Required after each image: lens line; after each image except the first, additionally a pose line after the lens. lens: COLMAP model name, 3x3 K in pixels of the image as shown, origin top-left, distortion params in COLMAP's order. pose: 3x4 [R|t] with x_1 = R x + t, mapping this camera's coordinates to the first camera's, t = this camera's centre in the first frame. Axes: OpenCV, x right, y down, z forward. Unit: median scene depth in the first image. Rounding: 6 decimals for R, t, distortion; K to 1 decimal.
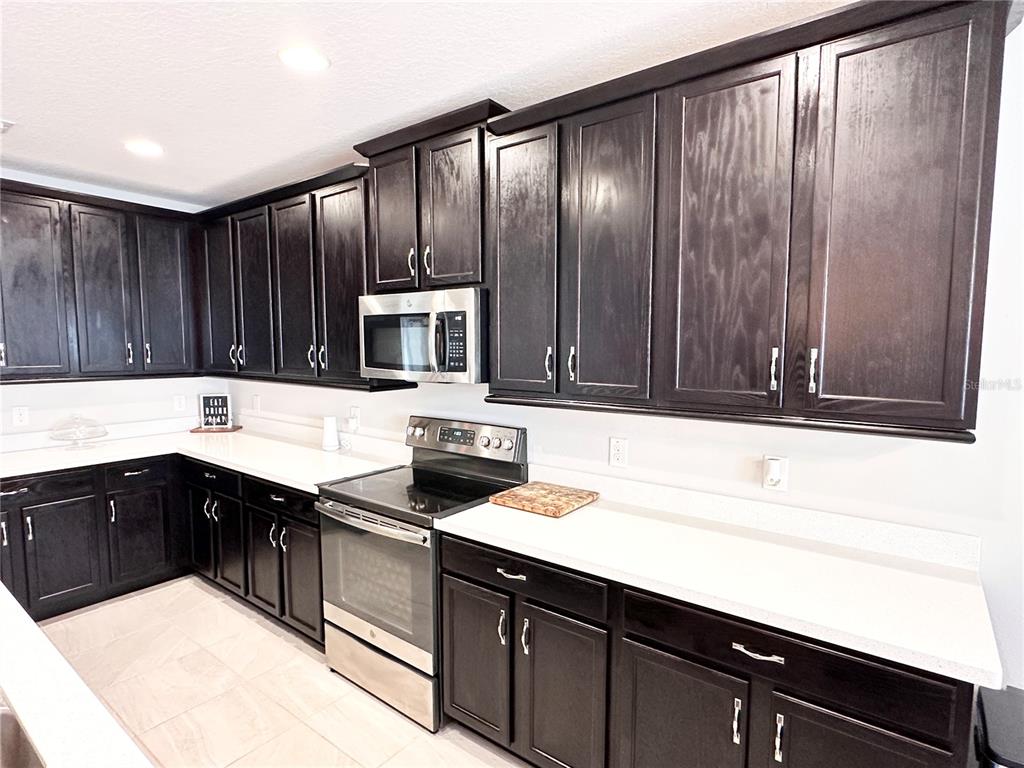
lens RADIAL K [[544.5, 0, 510.9], [0, 544.5, 391.7], [0, 0, 1]] dist [-0.002784, 0.001912]
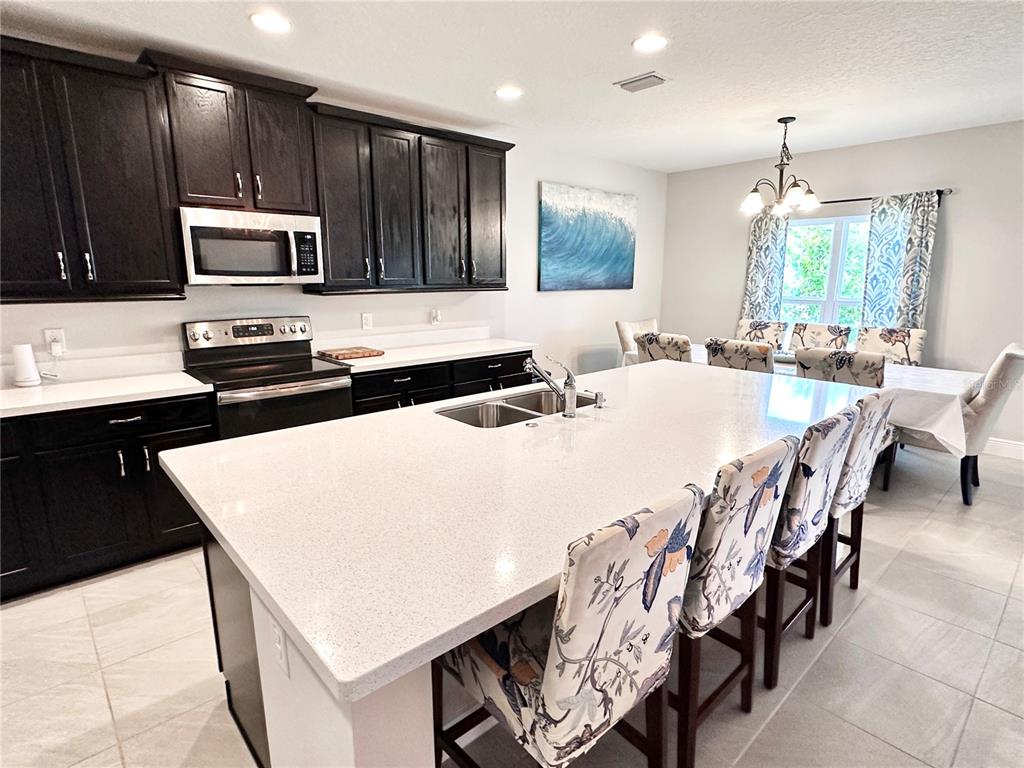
lens RADIAL K [[544.5, 0, 512.5], [0, 544.5, 389.0], [0, 0, 1]] dist [-0.002784, 0.001912]
pose [[0.174570, -0.207255, 0.962586, -1.471858], [0.086587, 0.977041, 0.194664, 0.024226], [-0.980830, 0.049365, 0.188507, 0.220470]]
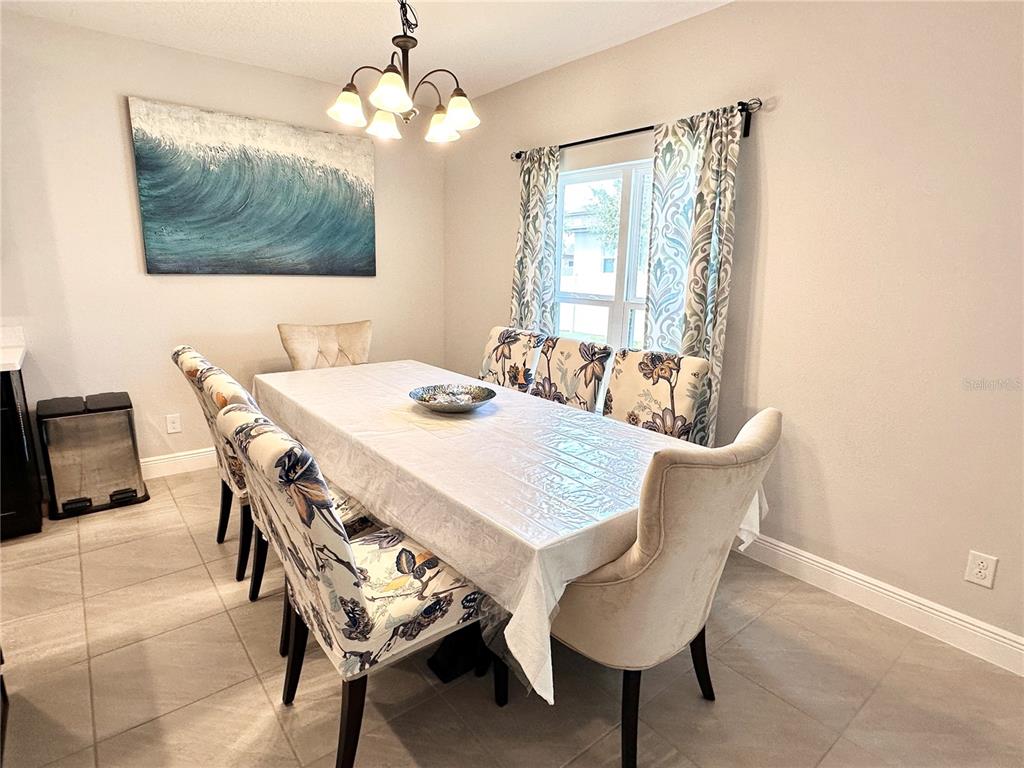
lens RADIAL K [[544.5, 0, 511.3], [0, 544.5, 387.8], [0, 0, 1]] dist [-0.002784, 0.001912]
pose [[0.236943, -0.212177, 0.948071, -0.396950], [0.061876, 0.977175, 0.203226, 0.139637], [-0.969551, 0.010510, 0.244664, -0.775903]]
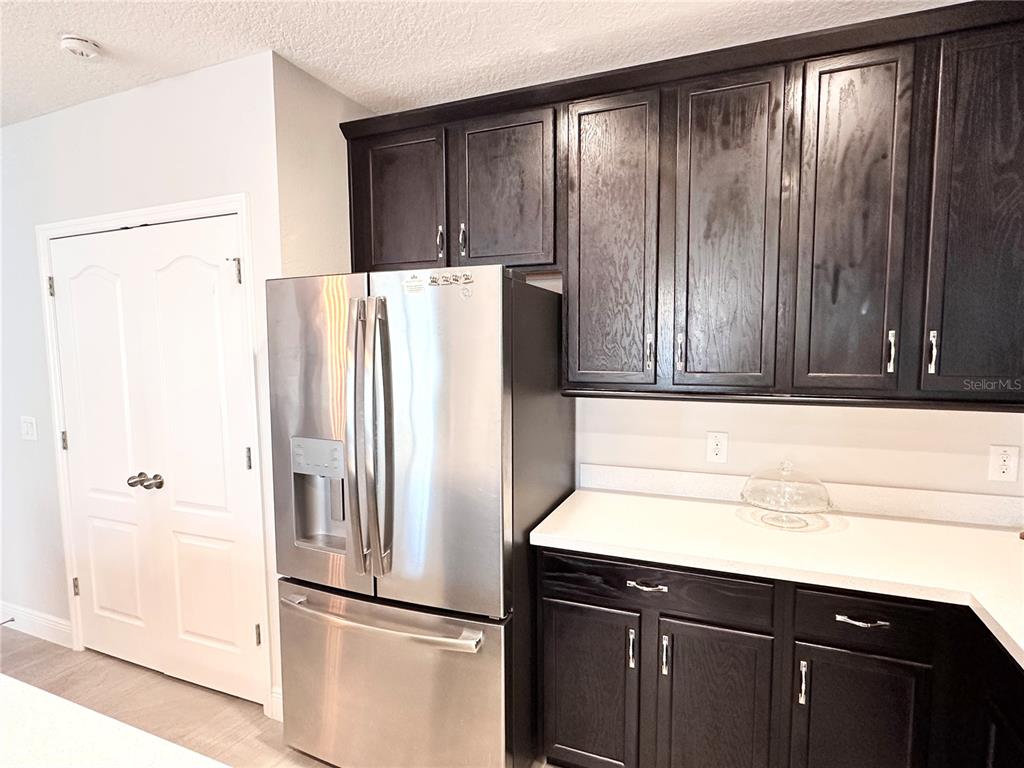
lens RADIAL K [[544.5, 0, 509.6], [0, 544.5, 391.0], [0, 0, 1]] dist [-0.002784, 0.001912]
pose [[0.256834, 0.081610, -0.963004, -0.508356], [-0.074773, 0.995120, 0.064390, -0.065477], [0.963559, 0.055469, 0.261683, 0.865535]]
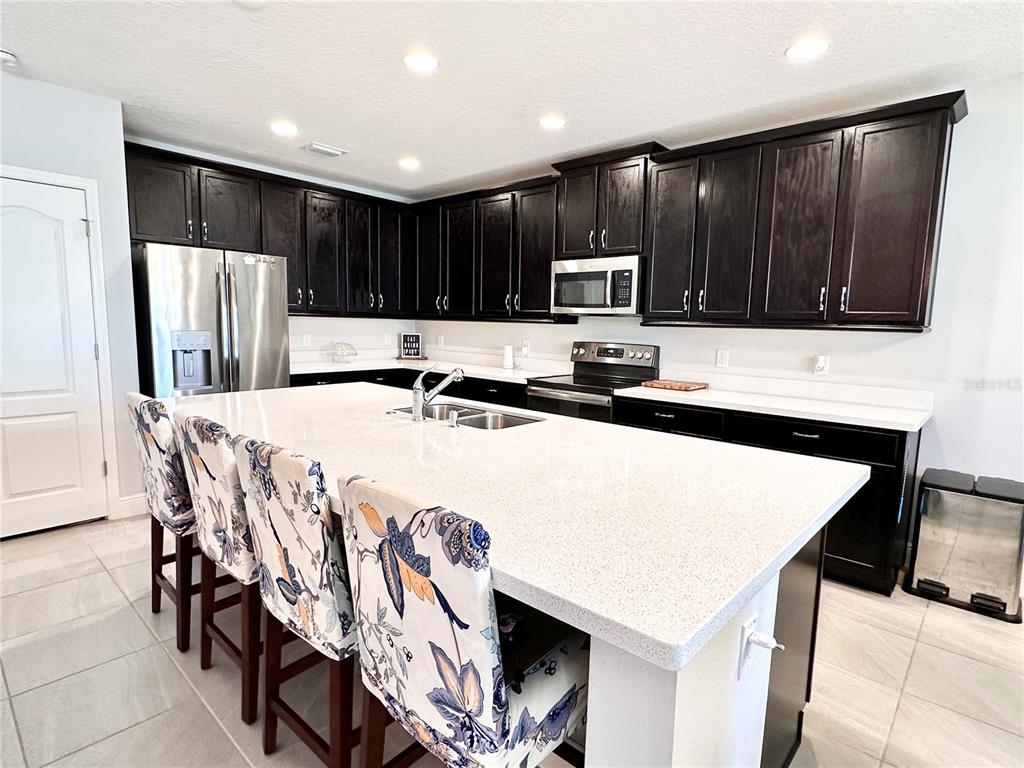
lens RADIAL K [[544.5, 0, 512.1], [0, 544.5, 390.4], [0, 0, 1]] dist [-0.002784, 0.001912]
pose [[0.996066, 0.031544, -0.082813, -0.294814], [-0.028610, 0.998928, 0.036381, 0.168012], [0.083872, -0.033868, 0.995901, -0.687545]]
